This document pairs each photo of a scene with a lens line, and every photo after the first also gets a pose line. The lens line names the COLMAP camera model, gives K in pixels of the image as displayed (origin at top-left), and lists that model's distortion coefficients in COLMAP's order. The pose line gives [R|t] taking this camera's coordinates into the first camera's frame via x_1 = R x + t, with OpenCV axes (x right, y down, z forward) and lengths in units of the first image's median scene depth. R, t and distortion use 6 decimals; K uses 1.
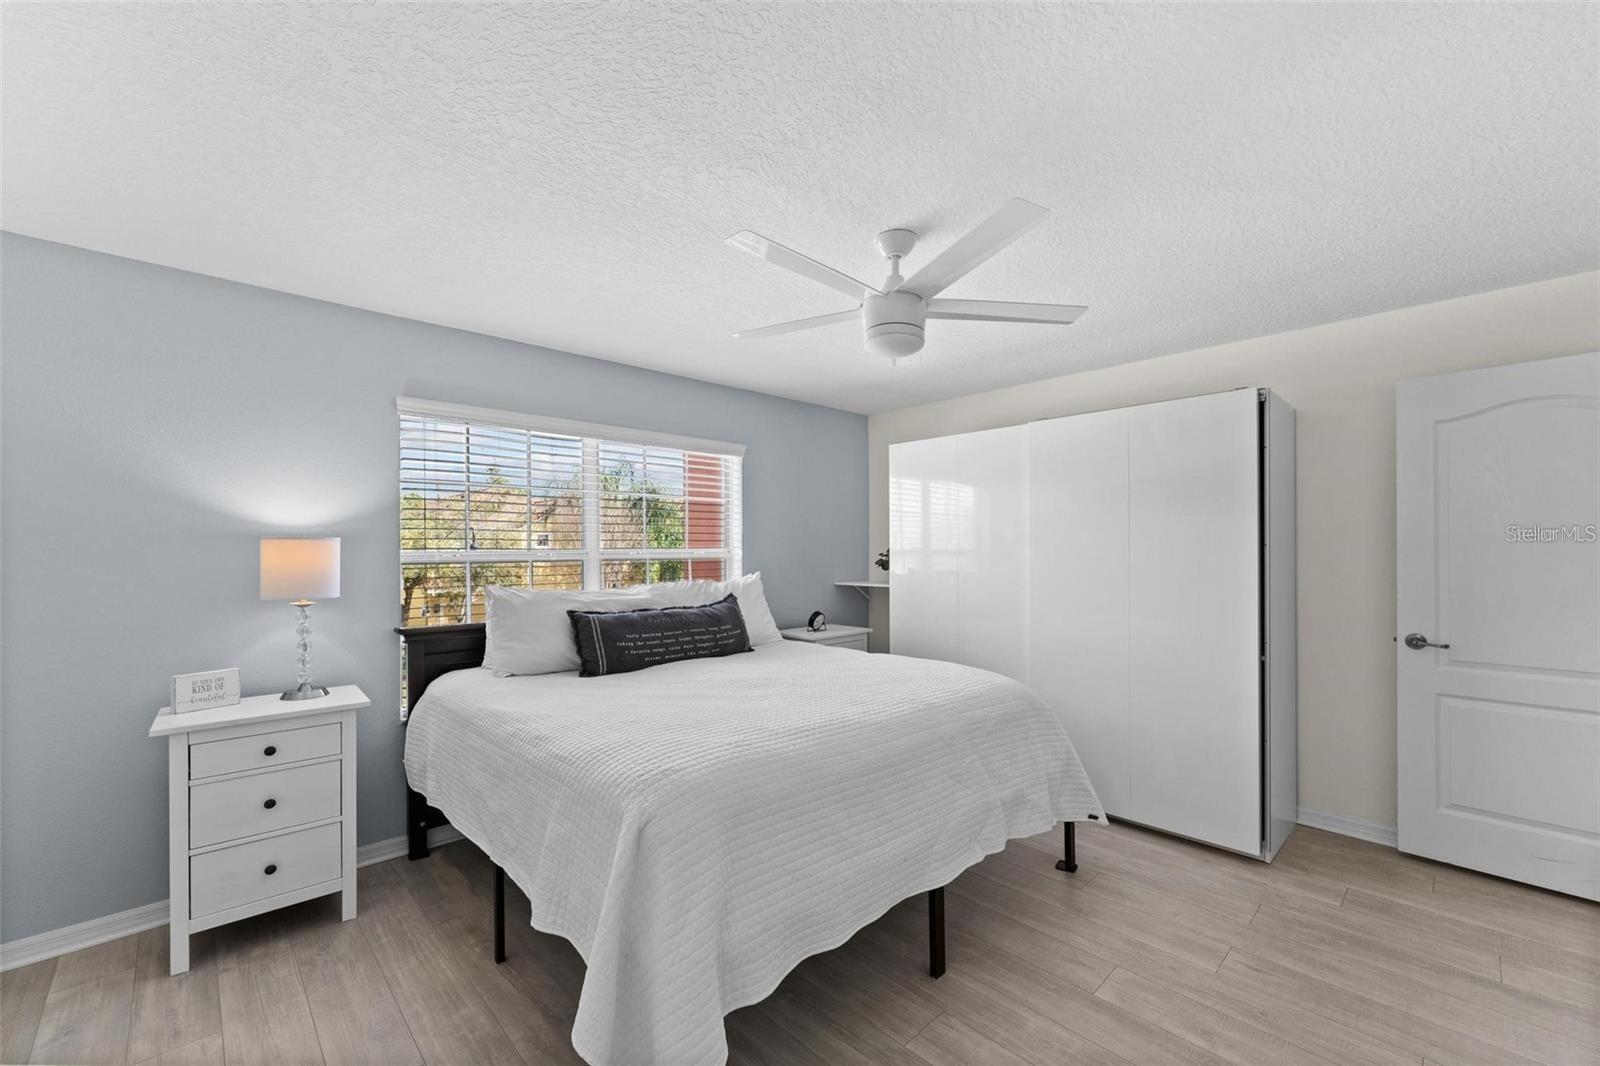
lens RADIAL K [[638.4, 0, 799.4], [0, 638.4, 545.3], [0, 0, 1]] dist [-0.003236, 0.001100]
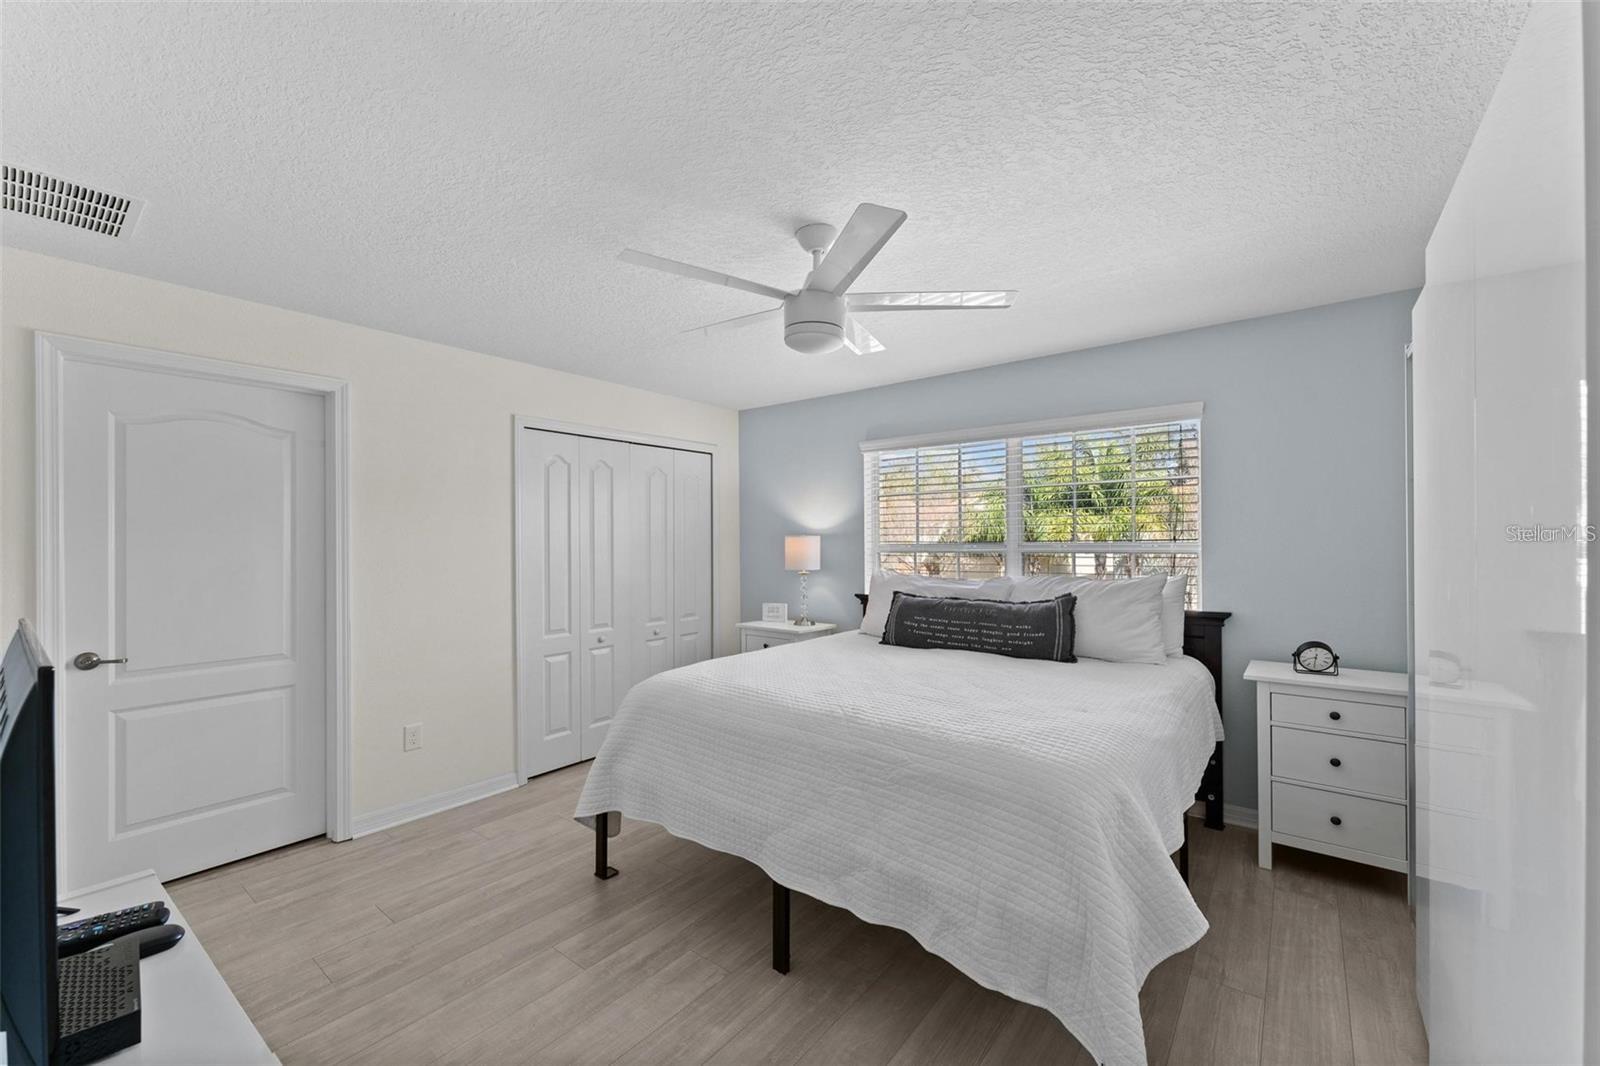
lens RADIAL K [[638.4, 0, 798.9], [0, 638.4, 537.0], [0, 0, 1]] dist [-0.003236, 0.001100]
pose [[0.147438, -0.008906, -0.989031, 0.833212], [0.009343, 0.999927, -0.007612, 0.002634], [0.989027, -0.008118, 0.147511, 0.608069]]
